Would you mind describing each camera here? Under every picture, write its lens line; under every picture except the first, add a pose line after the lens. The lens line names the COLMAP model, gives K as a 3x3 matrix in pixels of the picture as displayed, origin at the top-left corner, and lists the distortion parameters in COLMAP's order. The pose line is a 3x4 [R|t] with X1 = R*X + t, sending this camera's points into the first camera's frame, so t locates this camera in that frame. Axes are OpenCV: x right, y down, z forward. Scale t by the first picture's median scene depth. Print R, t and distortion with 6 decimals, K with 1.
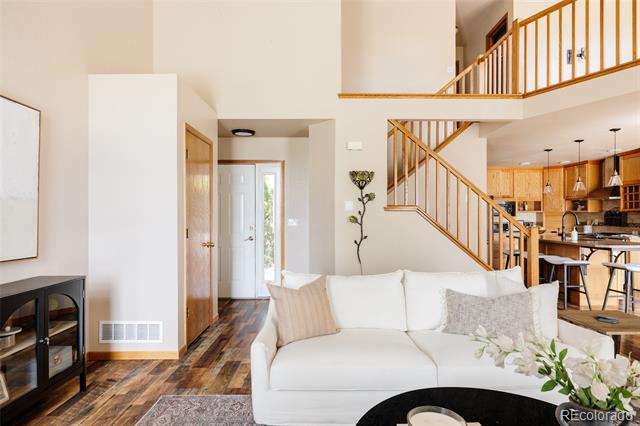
lens RADIAL K [[364.9, 0, 318.6], [0, 364.9, 217.5], [0, 0, 1]] dist [0.003236, -0.001046]
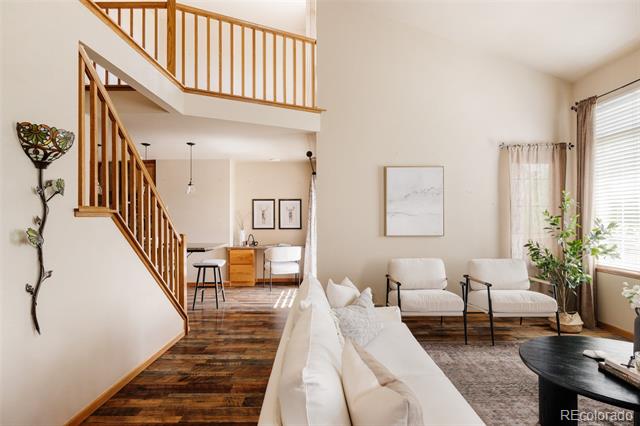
lens RADIAL K [[364.9, 0, 319.6], [0, 364.9, 215.0], [0, 0, 1]] dist [0.003236, -0.001046]
pose [[-0.003327, 0.001082, 0.999994, -0.338280], [0.004099, 0.999991, -0.001069, -0.017809], [-0.999986, 0.004095, -0.003332, 0.655621]]
